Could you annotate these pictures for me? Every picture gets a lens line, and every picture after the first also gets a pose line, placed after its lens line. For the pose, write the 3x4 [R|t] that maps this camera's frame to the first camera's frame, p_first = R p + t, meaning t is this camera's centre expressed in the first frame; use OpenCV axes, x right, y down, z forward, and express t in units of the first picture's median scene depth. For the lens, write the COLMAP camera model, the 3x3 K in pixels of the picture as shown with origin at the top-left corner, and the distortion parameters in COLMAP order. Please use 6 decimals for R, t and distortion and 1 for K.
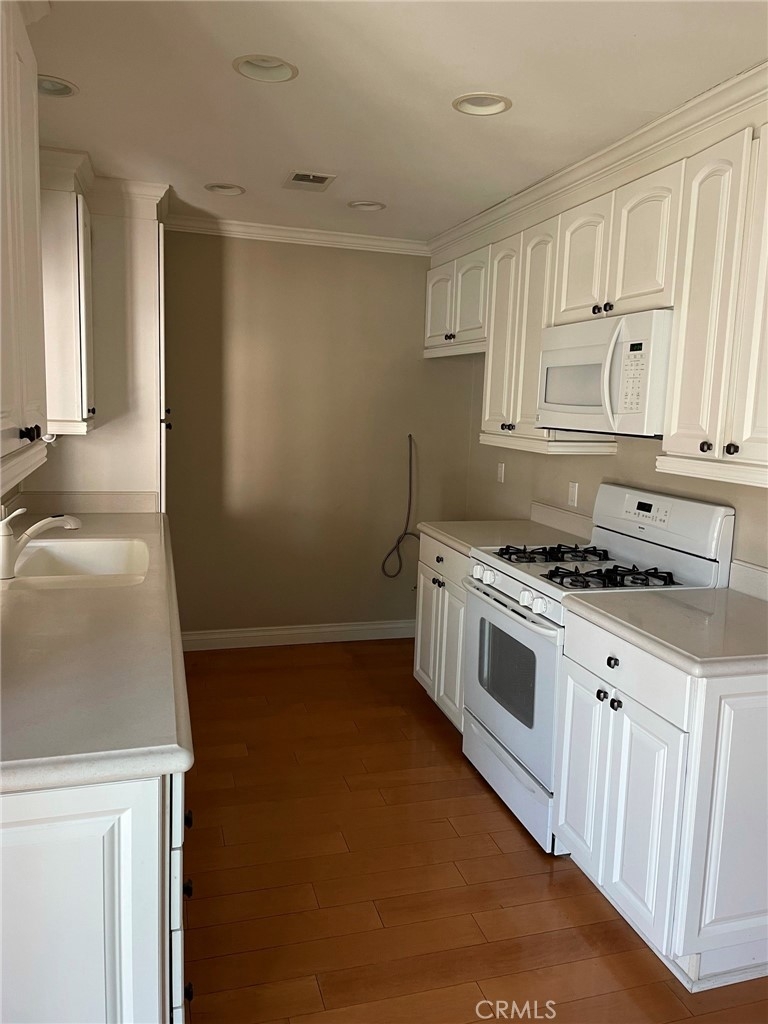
lens RADIAL K [[775.6, 0, 381.7], [0, 775.6, 511.1], [0, 0, 1]] dist [0.029603, -0.029762]
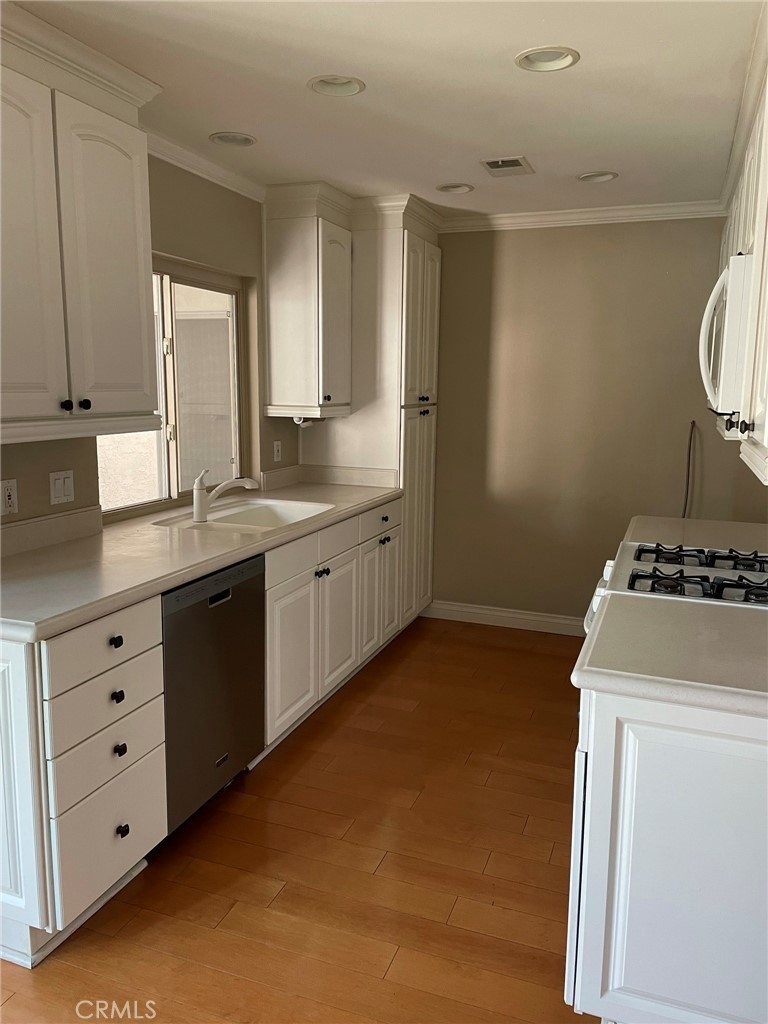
lens RADIAL K [[775.6, 0, 366.9], [0, 775.6, 507.7], [0, 0, 1]] dist [0.029603, -0.029762]
pose [[0.790283, 0.071752, -0.608526, 0.411929], [-0.070598, 0.997169, 0.025893, 0.004561], [0.608661, 0.022498, 0.793111, 0.093905]]
